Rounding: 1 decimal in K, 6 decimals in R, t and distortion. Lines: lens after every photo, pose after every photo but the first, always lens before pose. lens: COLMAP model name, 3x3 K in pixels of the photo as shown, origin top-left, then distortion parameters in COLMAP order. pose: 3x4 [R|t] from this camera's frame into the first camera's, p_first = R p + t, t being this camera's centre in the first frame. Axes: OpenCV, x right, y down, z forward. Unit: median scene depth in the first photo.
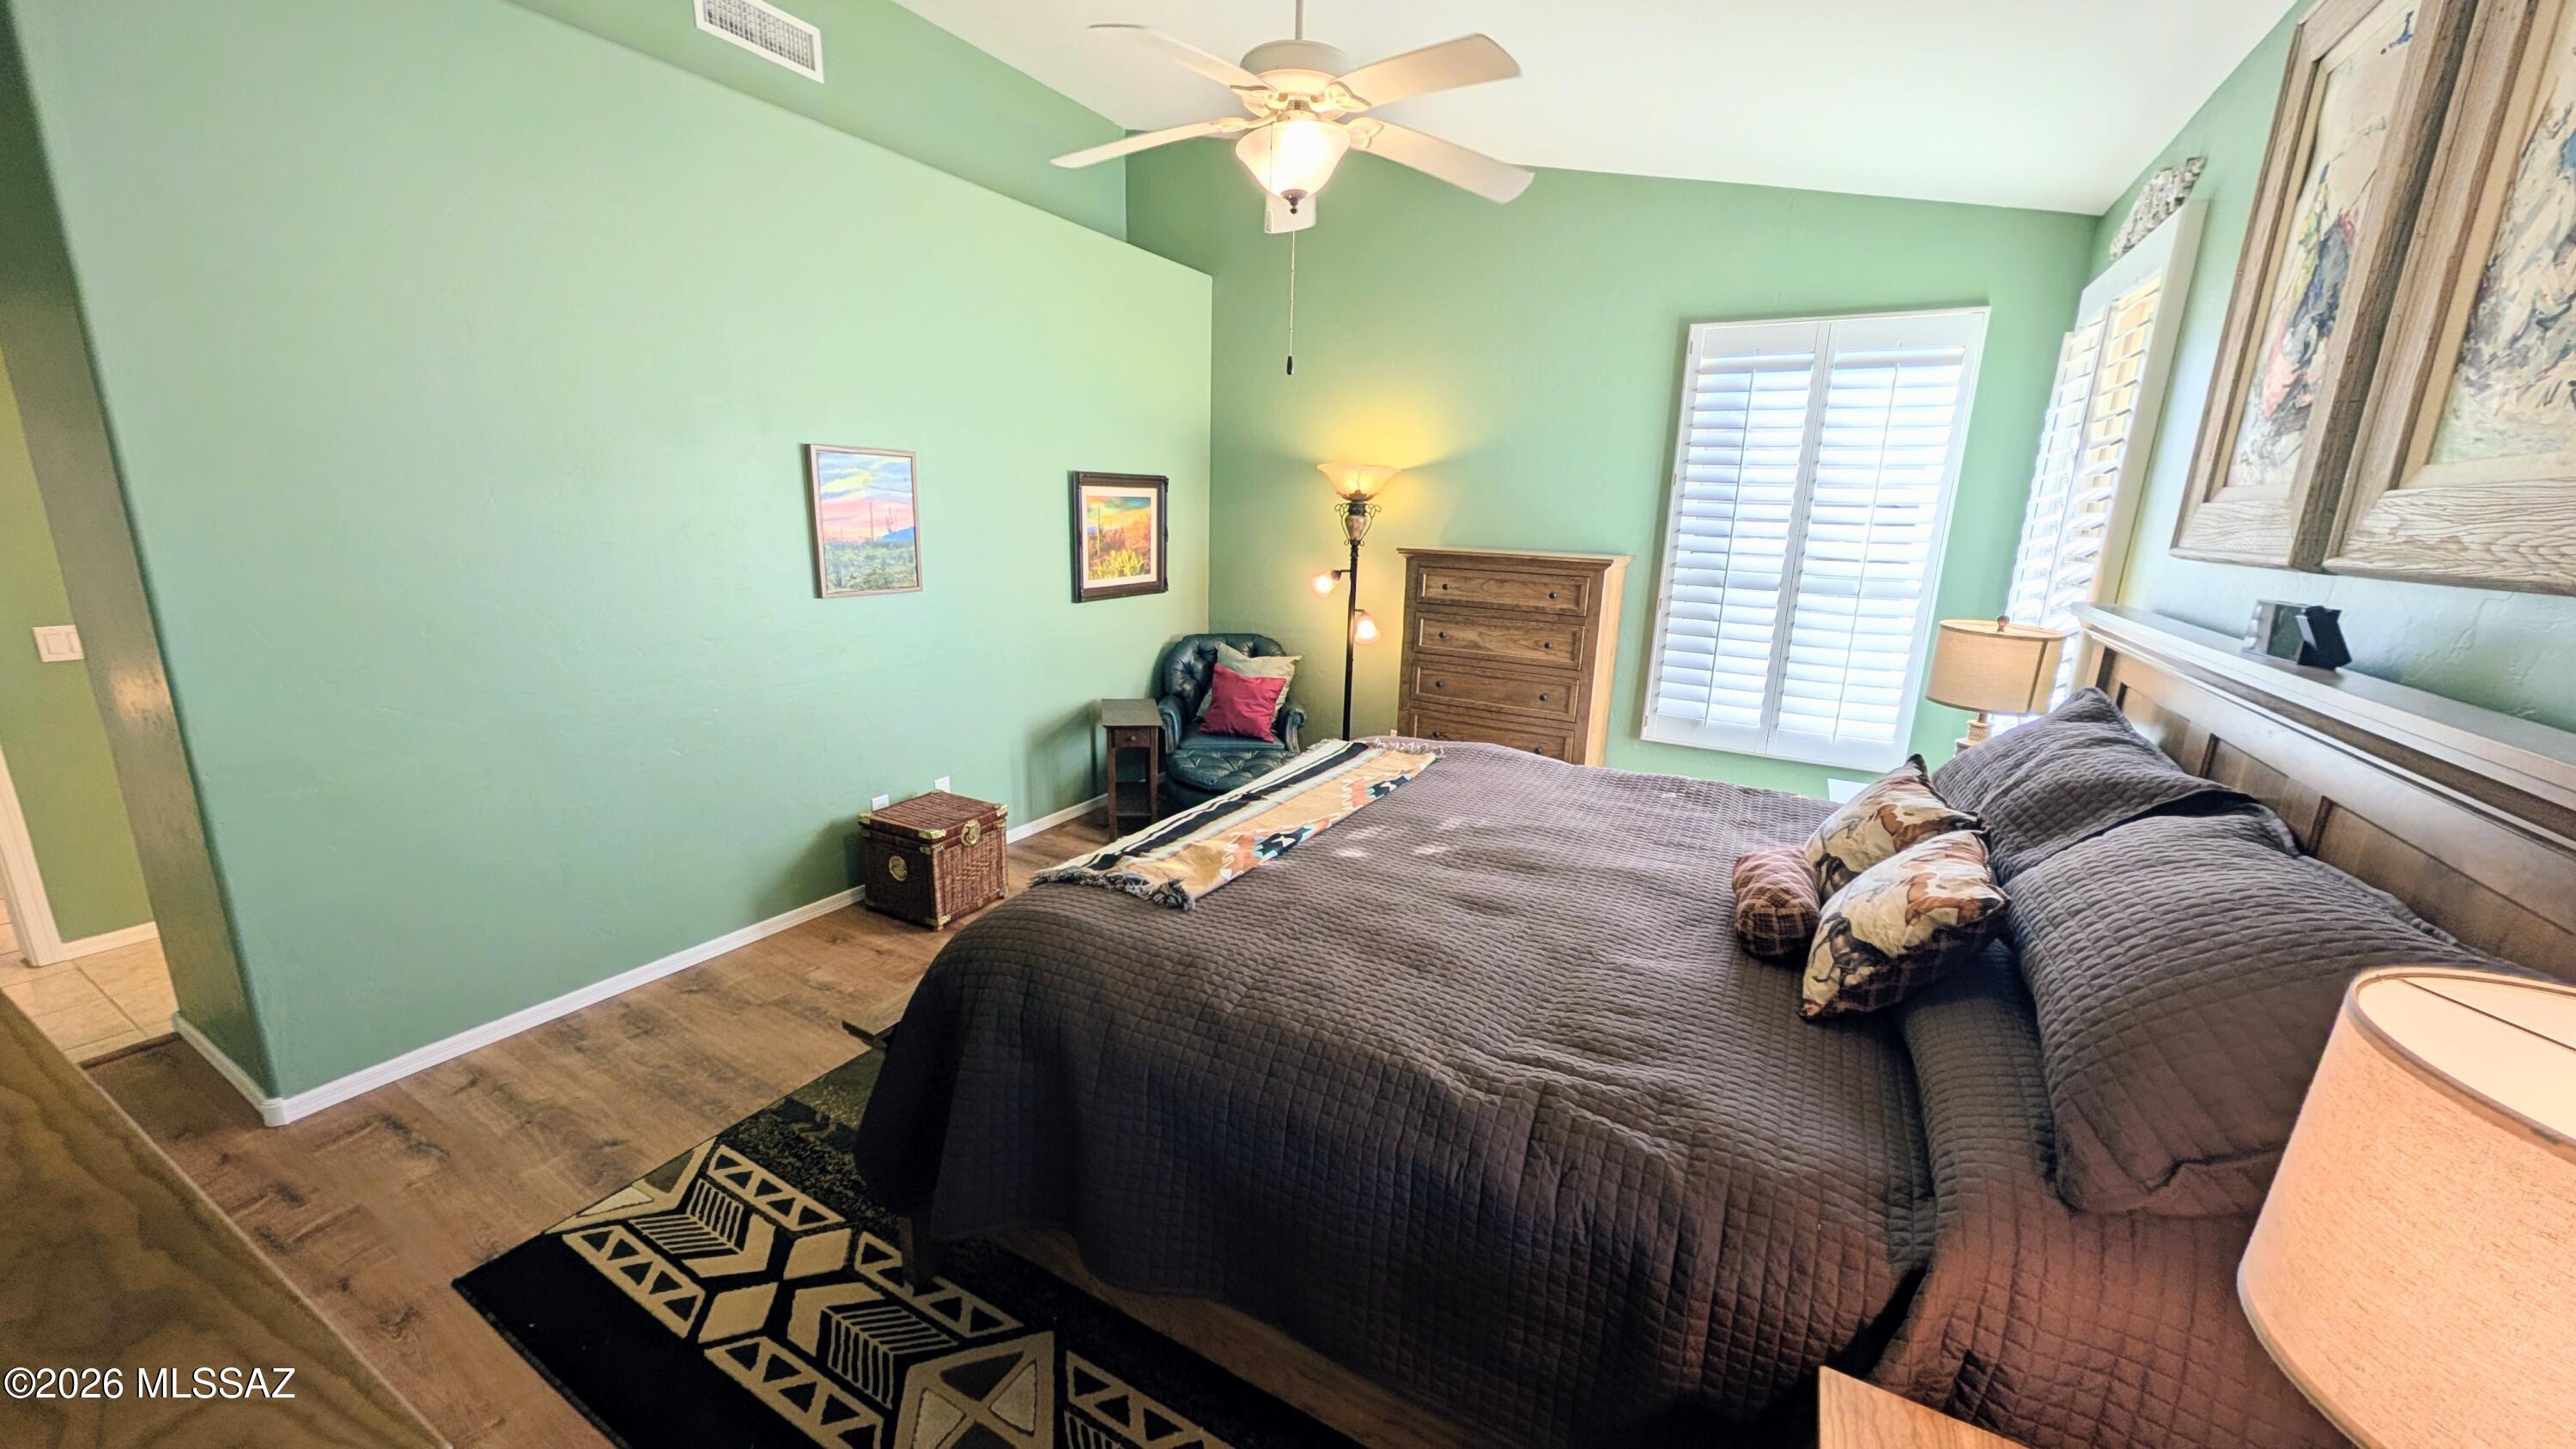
lens RADIAL K [[941.8, 0, 1294.8], [0, 941.8, 727.2], [0, 0, 1]] dist [-0.000390, 0.000578]
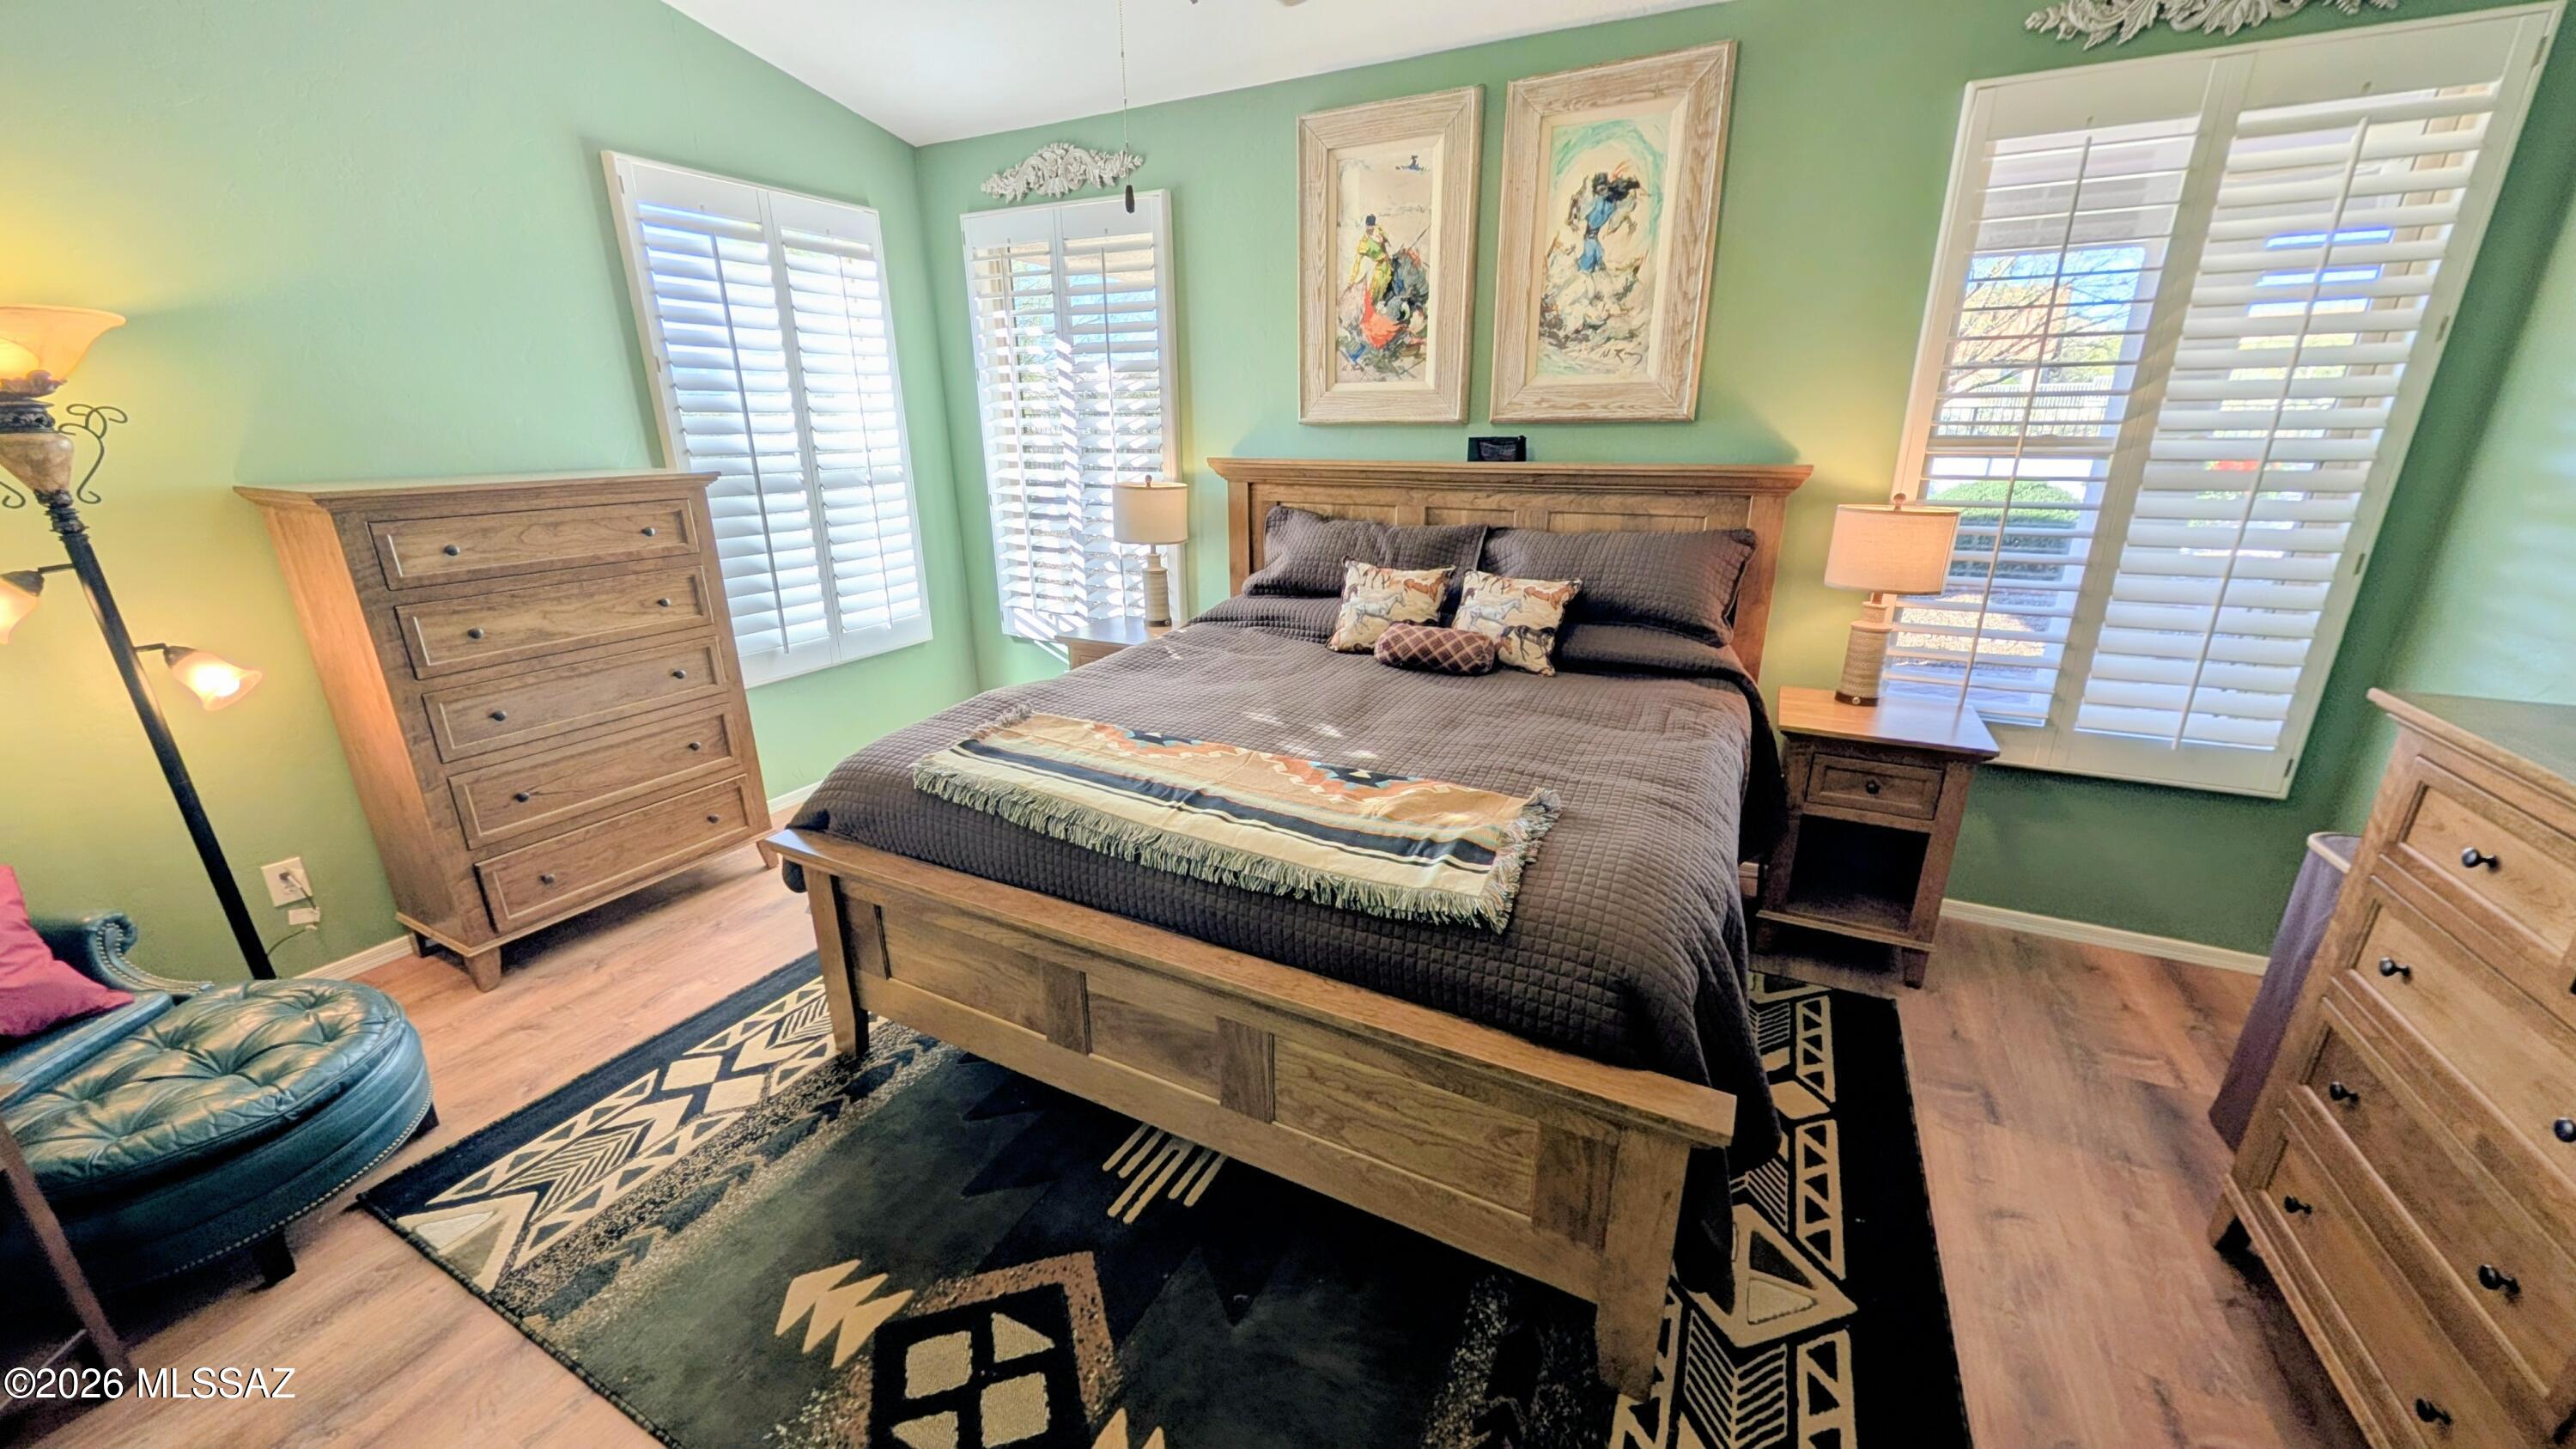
lens RADIAL K [[941.8, 0, 1291.9], [0, 941.8, 725.3], [0, 0, 1]] dist [-0.000390, 0.000578]
pose [[-0.044730, -0.341614, 0.938775, -0.521332], [0.235653, 0.909589, 0.342221, -0.154697], [-0.970807, 0.236533, 0.039816, 0.613433]]
